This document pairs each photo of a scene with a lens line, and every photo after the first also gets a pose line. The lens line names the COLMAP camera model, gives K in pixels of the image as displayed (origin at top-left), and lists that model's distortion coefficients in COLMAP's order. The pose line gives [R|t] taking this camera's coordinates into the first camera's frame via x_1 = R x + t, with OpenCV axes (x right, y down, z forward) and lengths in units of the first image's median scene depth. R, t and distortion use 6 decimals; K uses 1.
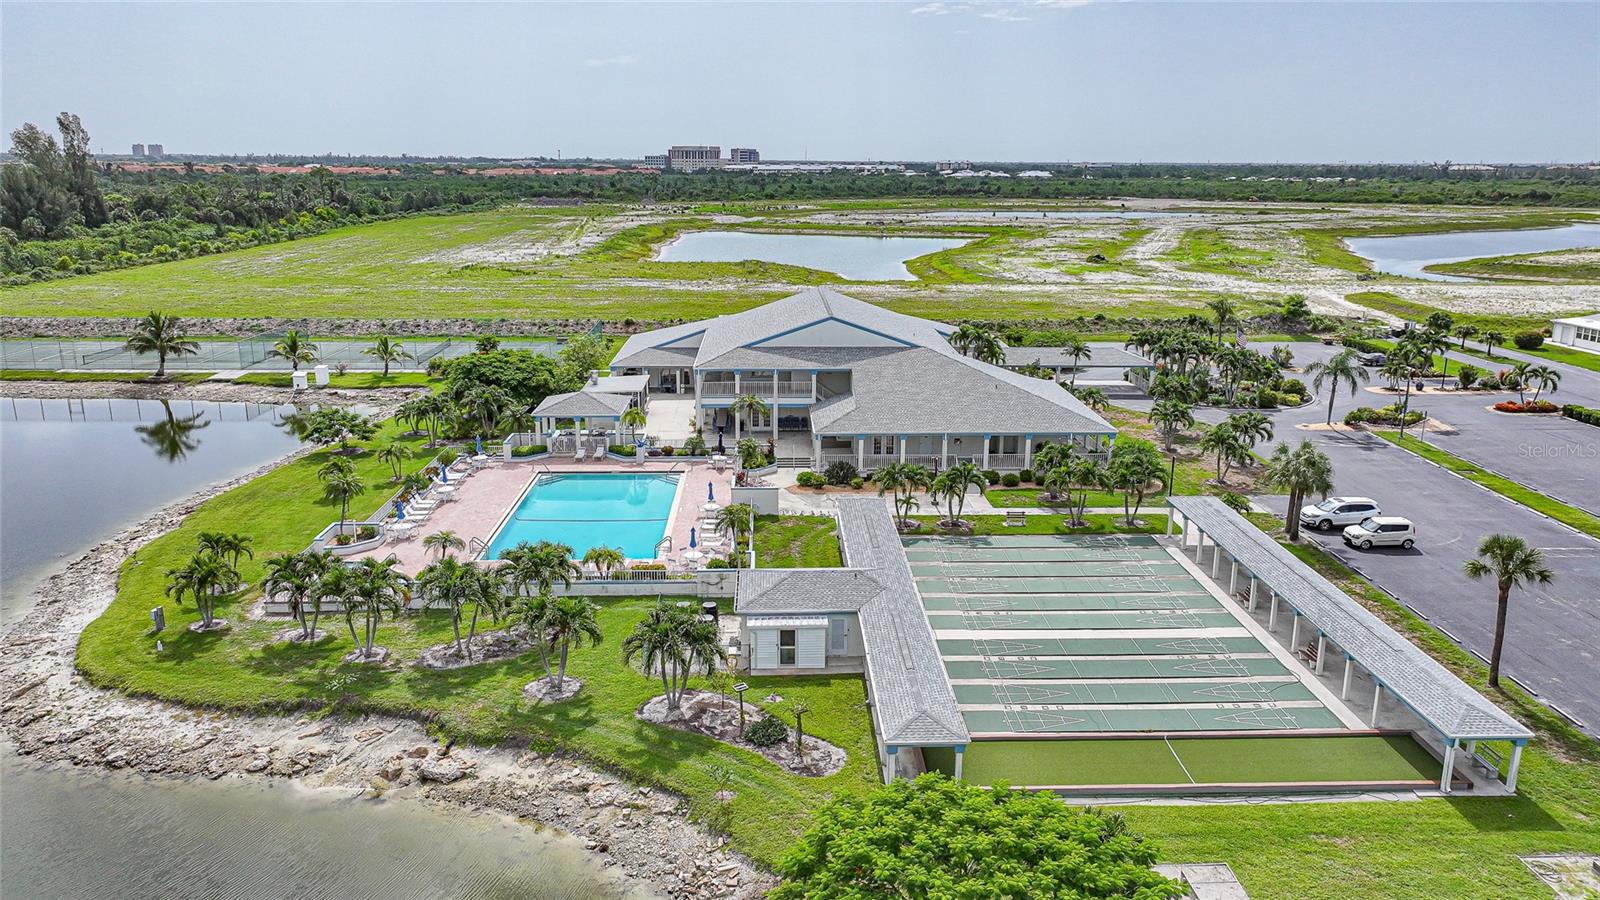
lens RADIAL K [[1120.0, 0, 808.4], [0, 1120.0, 446.3], [0, 0, 1]] dist [-0.002177, 0.021516]
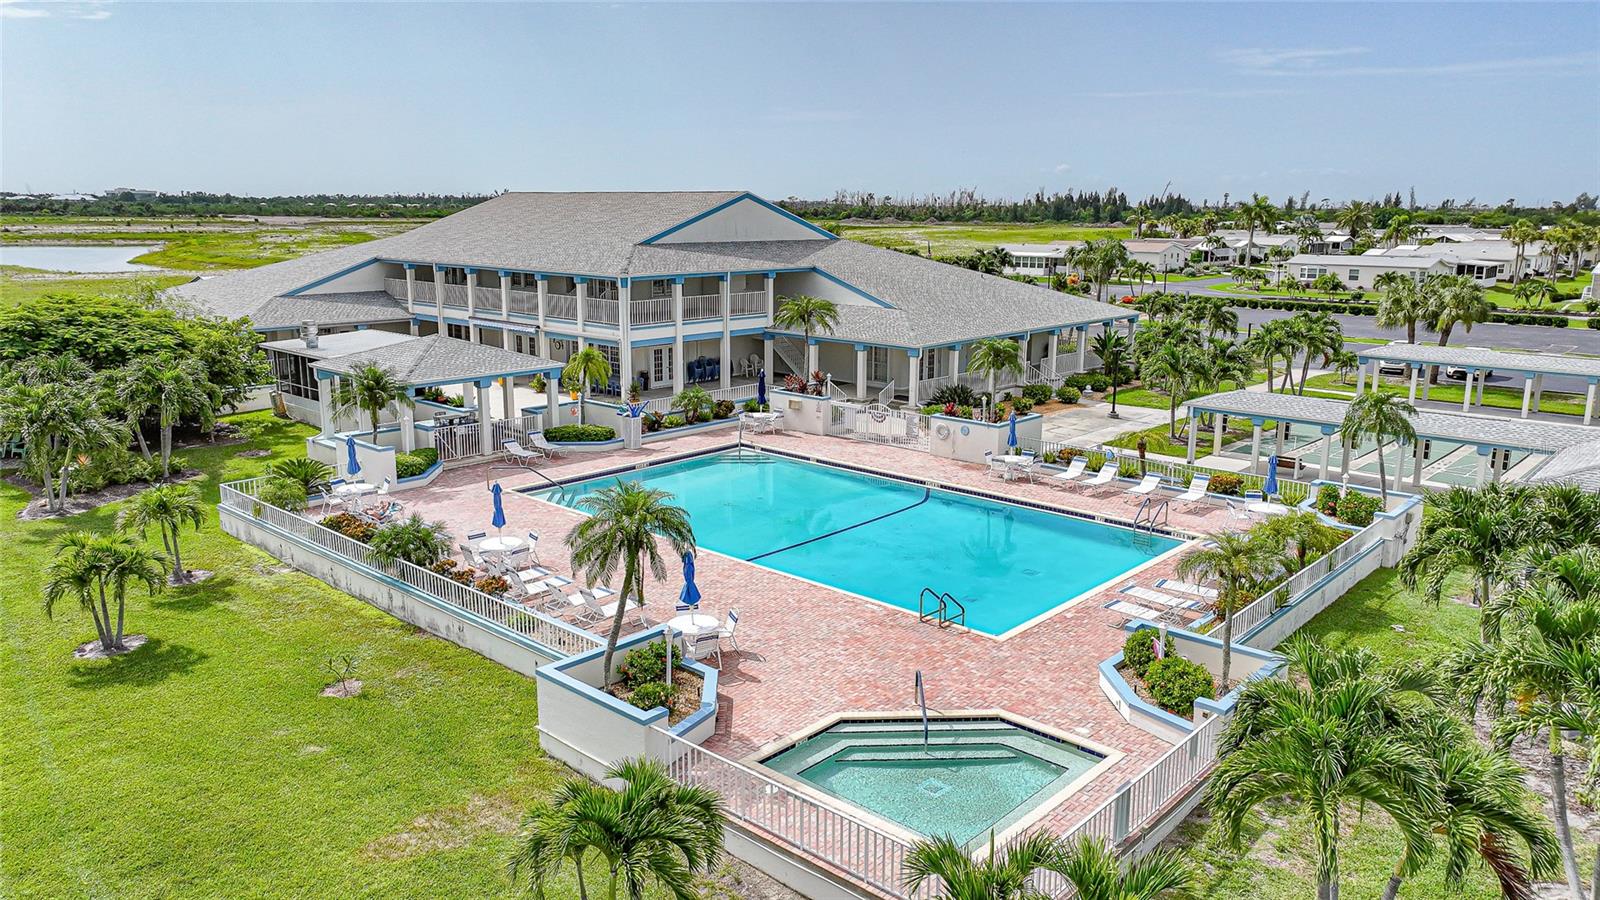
lens RADIAL K [[1110.7, 0, 800.0], [0, 1110.7, 450.0], [0, 0, 1]] dist [0.006947, 0.005504]
pose [[0.698789, -0.156818, 0.697927, -0.458858], [0.175865, 0.983391, 0.044877, 0.006236], [-0.693373, 0.091382, 0.714761, 0.580344]]
